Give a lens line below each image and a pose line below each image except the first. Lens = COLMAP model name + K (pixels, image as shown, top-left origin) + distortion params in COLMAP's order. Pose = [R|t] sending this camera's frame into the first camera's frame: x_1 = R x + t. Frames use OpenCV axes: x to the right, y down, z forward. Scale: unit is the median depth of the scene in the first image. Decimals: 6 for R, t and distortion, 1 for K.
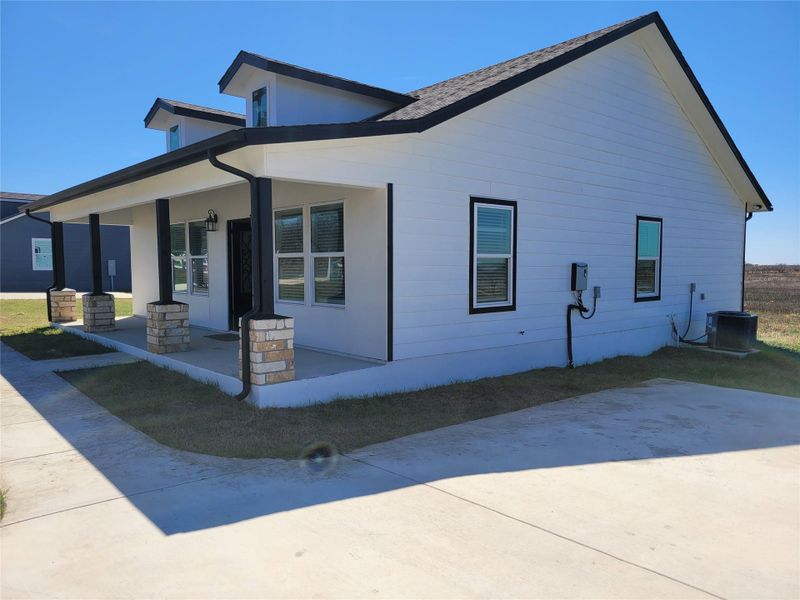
lens RADIAL K [[607.2, 0, 398.9], [0, 607.2, 298.3], [0, 0, 1]] dist [0.037328, 0.000443]
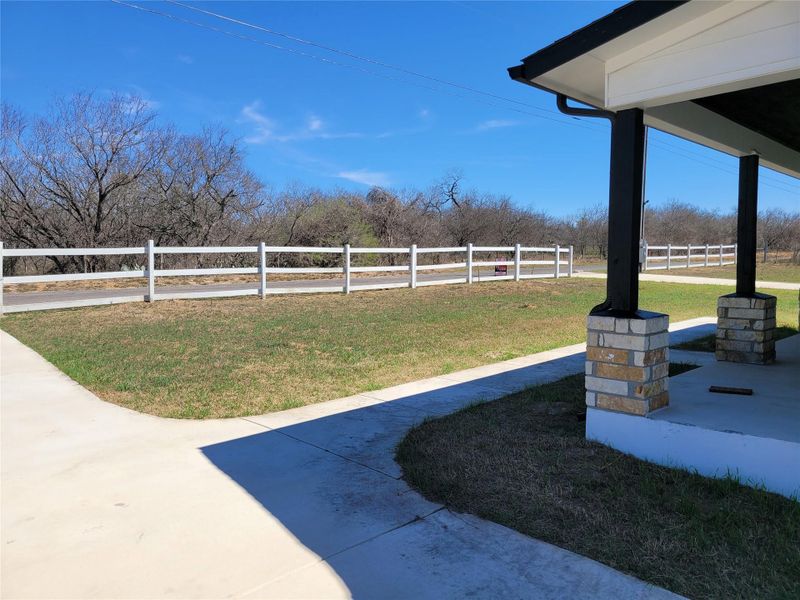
lens RADIAL K [[607.2, 0, 399.4], [0, 607.2, 300.6], [0, 0, 1]] dist [0.037328, 0.000443]
pose [[0.047402, 0.063421, -0.996860, 0.463431], [-0.052270, 0.996772, 0.060930, -0.013111], [0.997507, 0.049218, 0.050564, 0.727063]]
